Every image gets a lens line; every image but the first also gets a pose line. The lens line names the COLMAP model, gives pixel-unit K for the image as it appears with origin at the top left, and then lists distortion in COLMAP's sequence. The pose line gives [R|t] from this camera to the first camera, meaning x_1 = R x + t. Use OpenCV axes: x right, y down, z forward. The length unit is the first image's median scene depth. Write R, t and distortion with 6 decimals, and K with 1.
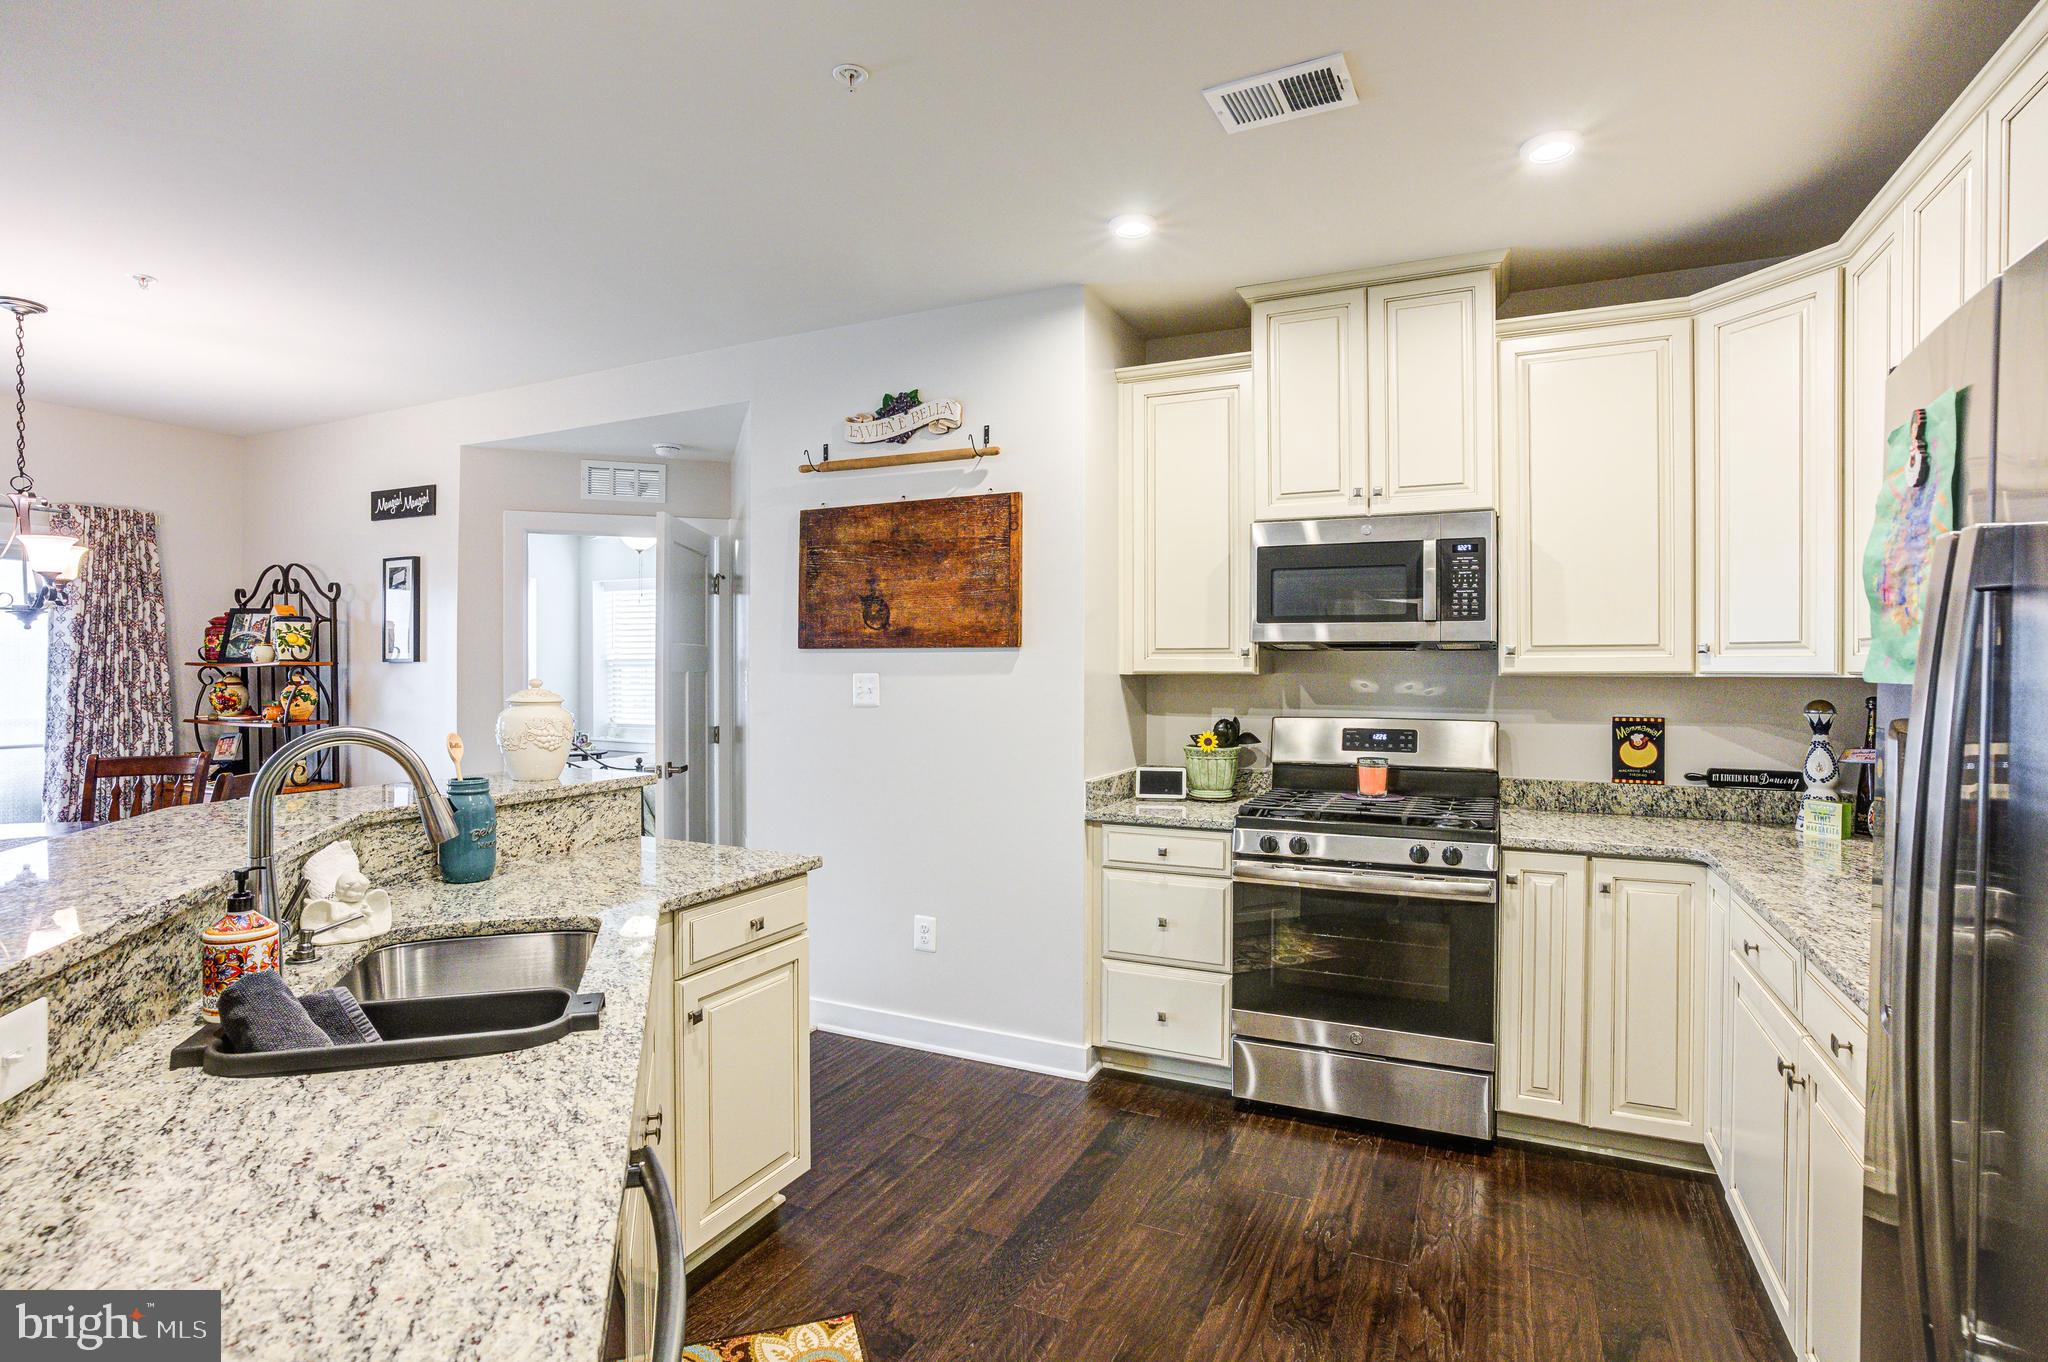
lens RADIAL K [[1002.9, 0, 1022.2], [0, 1002.9, 673.5], [0, 0, 1]] dist [-0.063849, 0.036692]
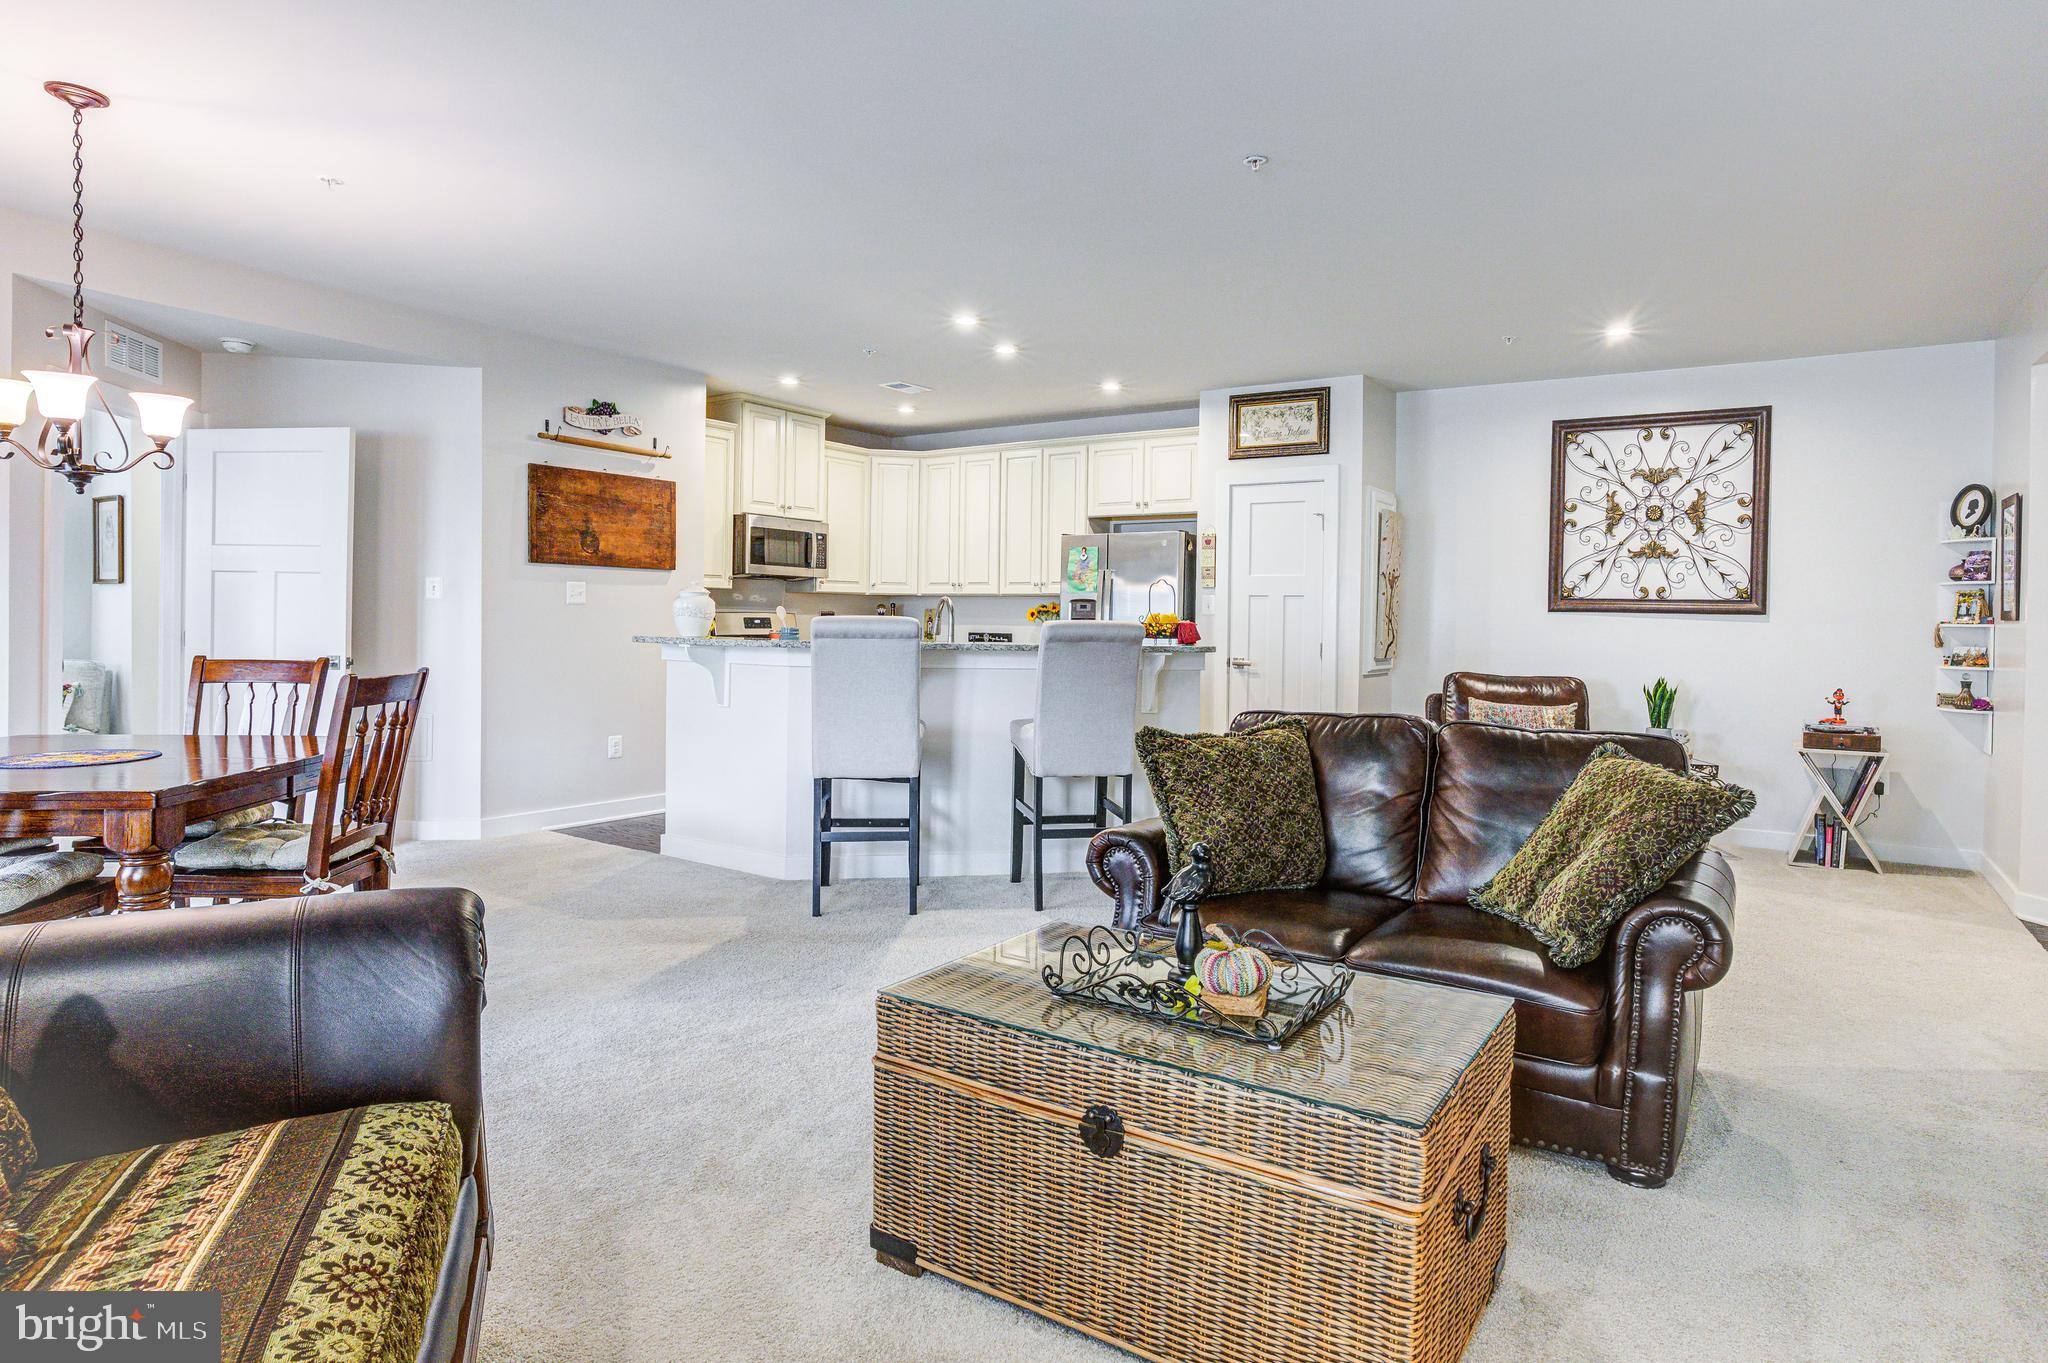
lens RADIAL K [[1108.1, 0, 1094.5], [0, 1108.1, 634.5], [0, 0, 1]] dist [-0.069209, 0.043861]
pose [[0.117831, -0.013654, 0.992940, -1.739923], [-0.008340, 0.999857, 0.014739, 0.049303], [-0.992999, -0.010018, 0.117700, 0.040060]]
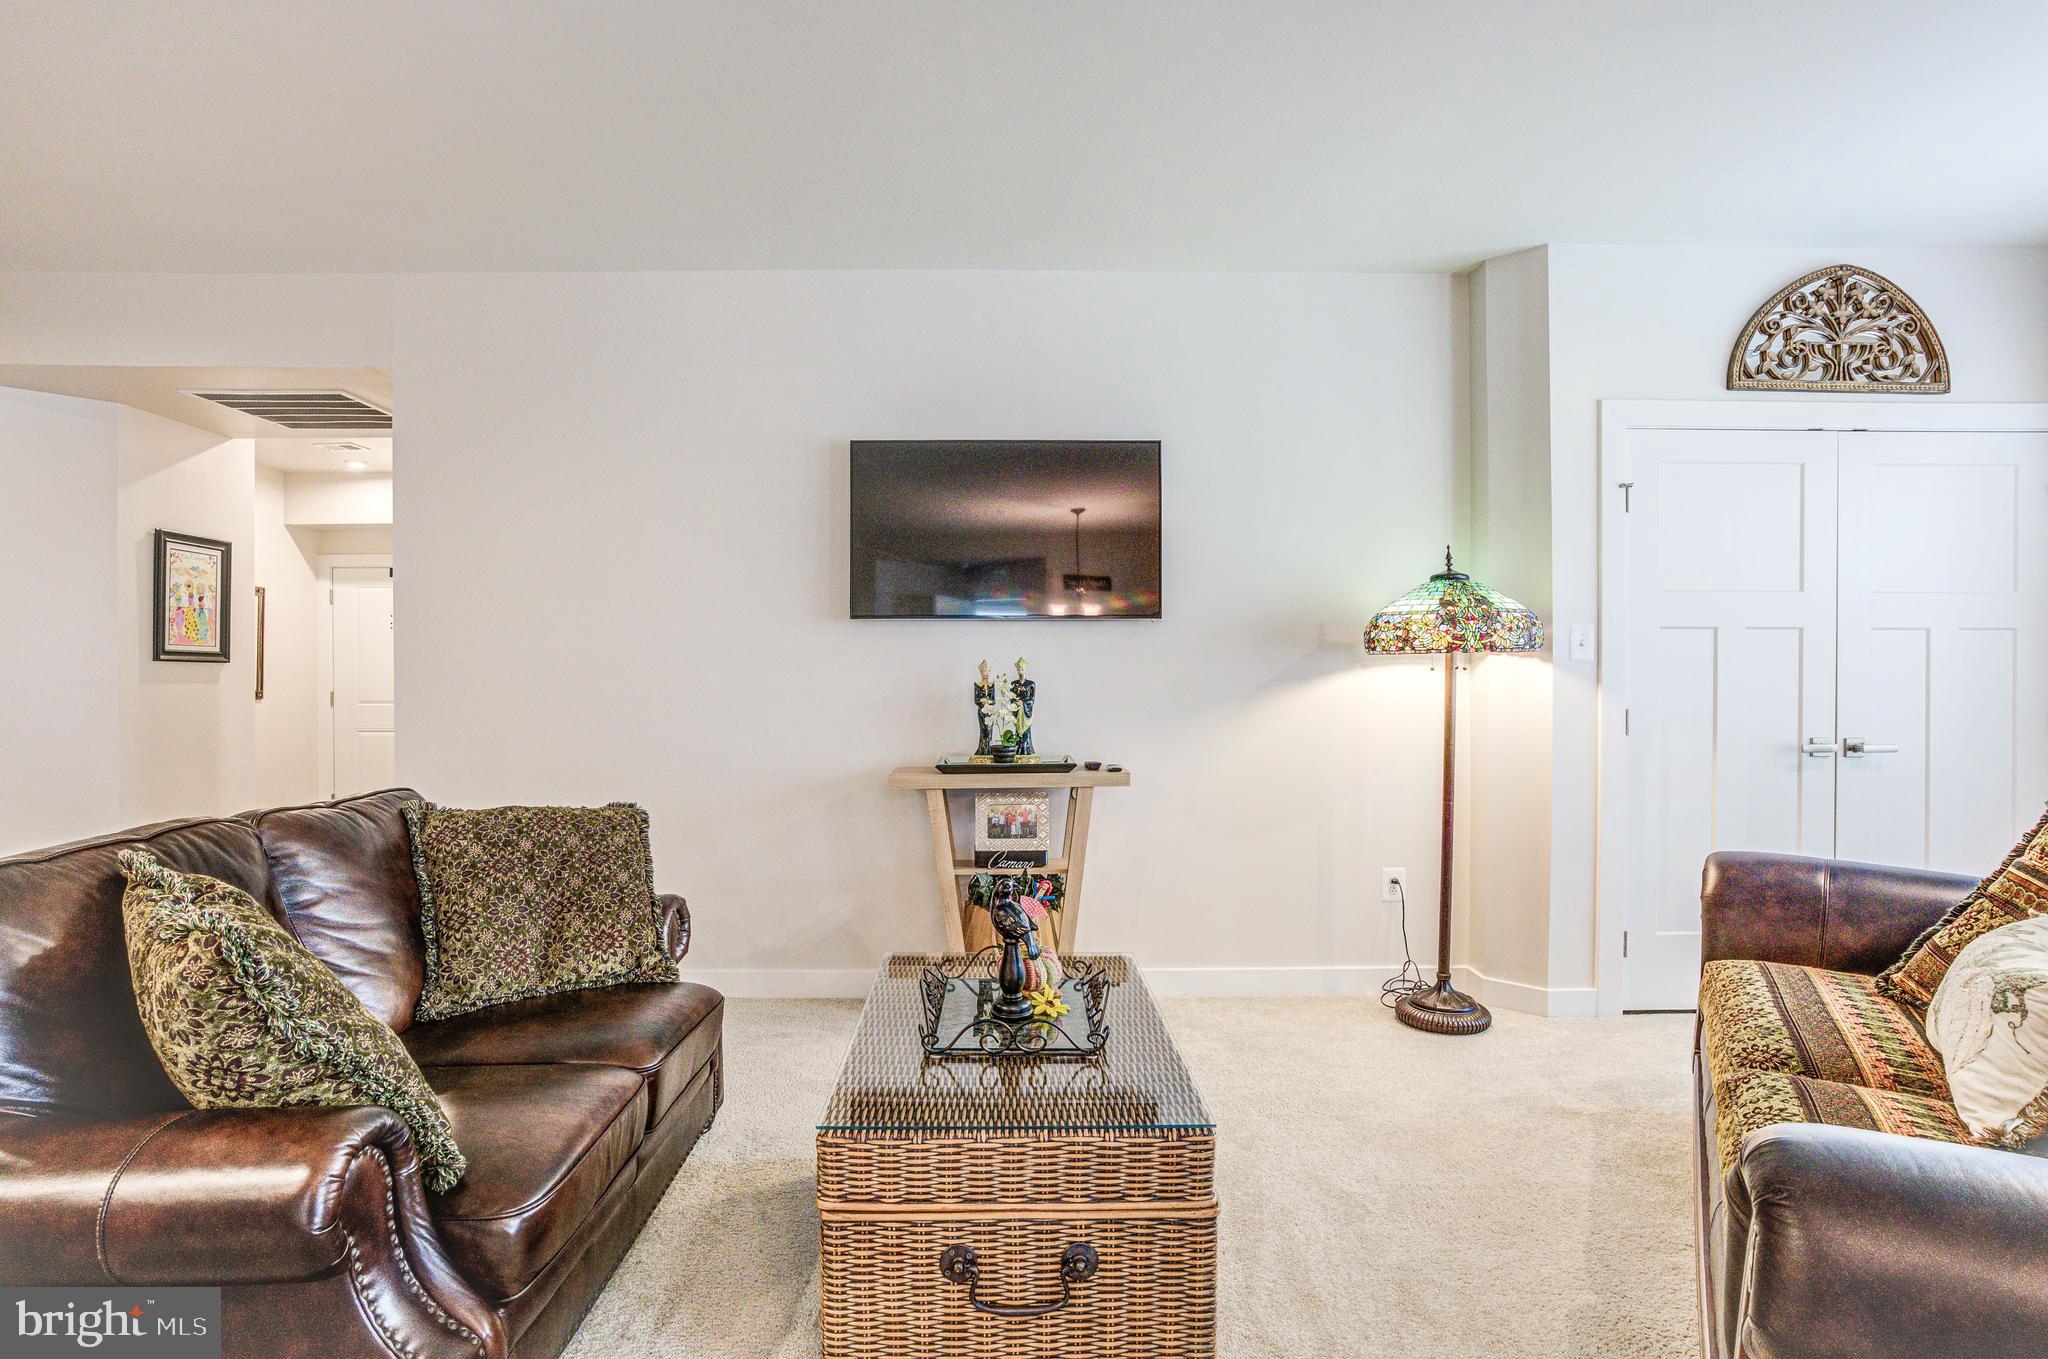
lens RADIAL K [[1044.1, 0, 1015.9], [0, 1044.1, 680.8], [0, 0, 1]] dist [-0.067397, 0.042988]
pose [[-0.897106, -0.000799, -0.441816, -0.949447], [-0.005739, 0.999935, 0.009845, 0.048705], [0.441779, 0.011368, -0.897052, 0.549906]]
